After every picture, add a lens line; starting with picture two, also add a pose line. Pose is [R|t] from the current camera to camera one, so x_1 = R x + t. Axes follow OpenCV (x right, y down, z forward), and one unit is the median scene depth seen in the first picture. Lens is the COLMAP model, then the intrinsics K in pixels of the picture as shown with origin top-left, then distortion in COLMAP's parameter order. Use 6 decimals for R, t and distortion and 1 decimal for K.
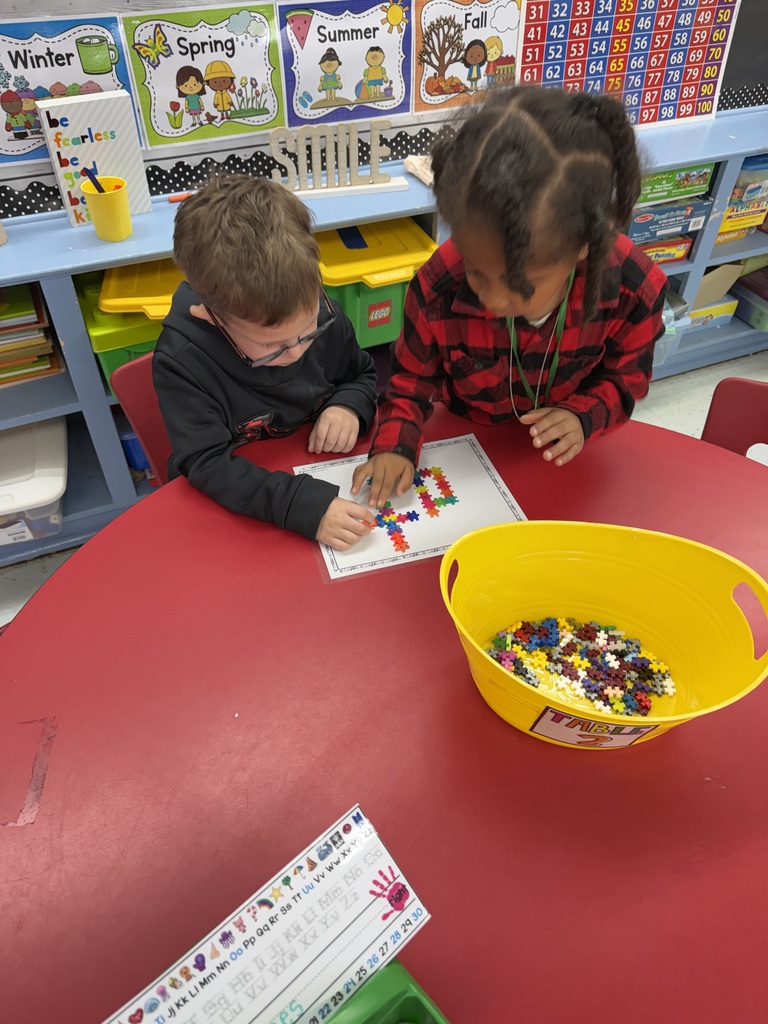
lens RADIAL K [[752.6, 0, 383.4], [0, 752.6, 513.1], [0, 0, 1]] dist [0.003240, -0.009774]
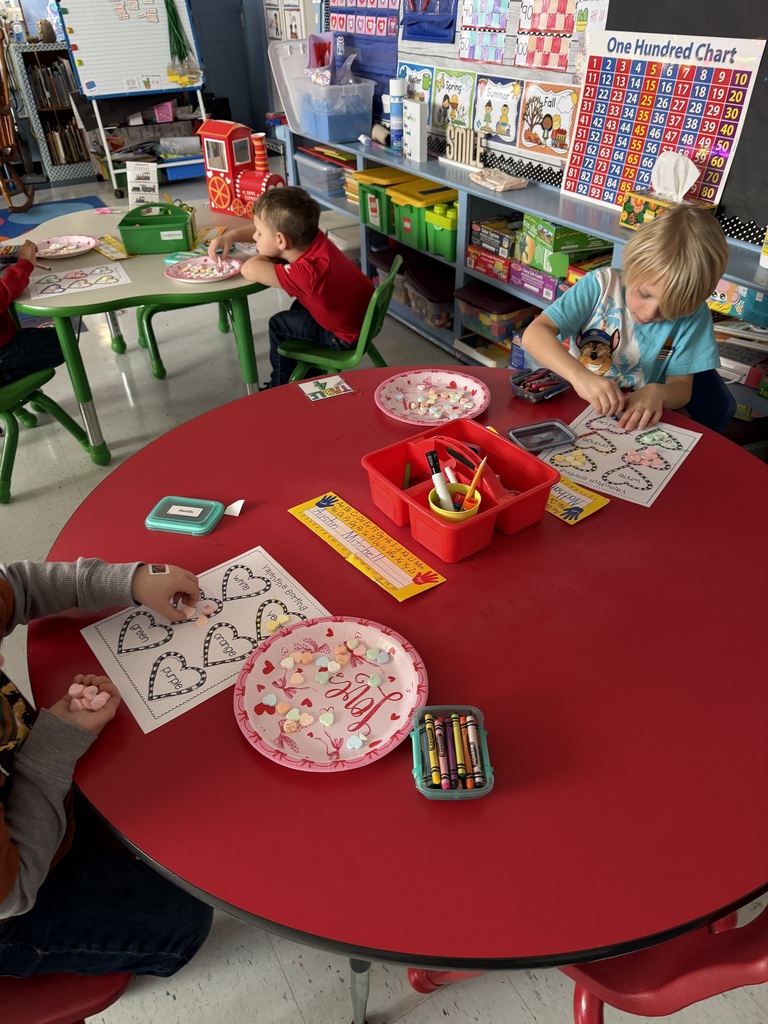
lens RADIAL K [[752.6, 0, 380.8], [0, 752.6, 512.5], [0, 0, 1]] dist [0.003240, -0.009774]
pose [[0.062393, 0.578946, -0.812975, 1.842484], [-0.647079, 0.643632, 0.408690, -0.501160], [0.759866, 0.500559, 0.414782, 0.488960]]
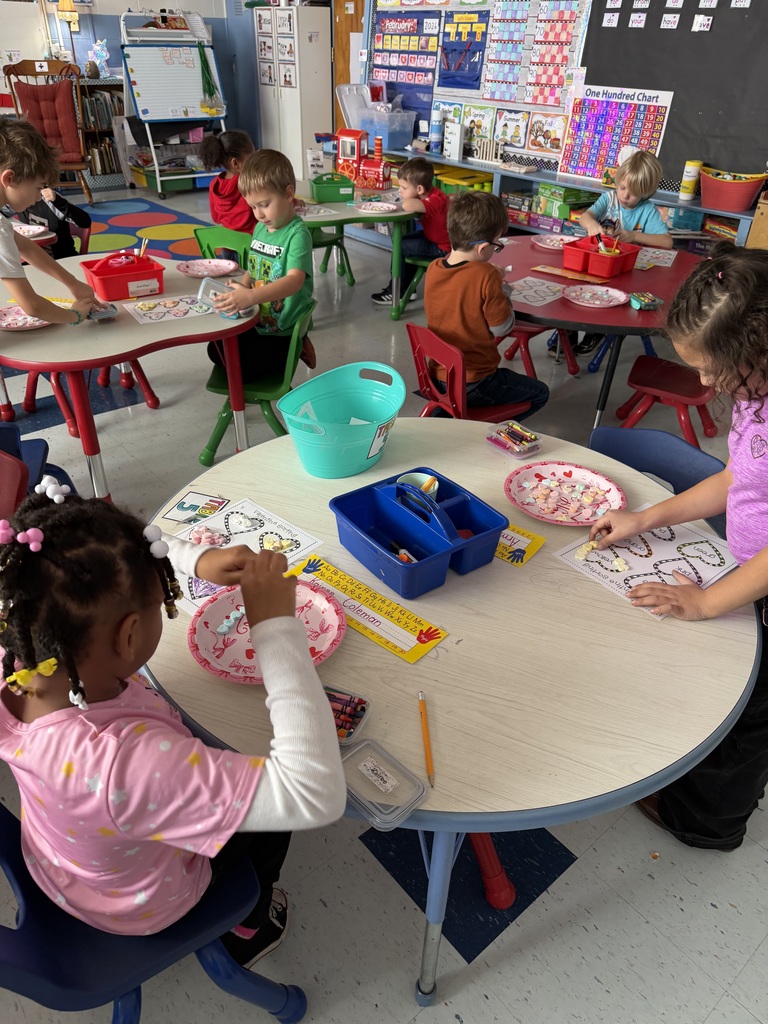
lens RADIAL K [[752.6, 0, 381.1], [0, 752.6, 504.9], [0, 0, 1]] dist [0.003240, -0.009774]
pose [[0.244238, 0.516320, -0.820830, 2.930815], [-0.665034, 0.705230, 0.245725, 0.075329], [0.705746, 0.485864, 0.515614, -0.194645]]
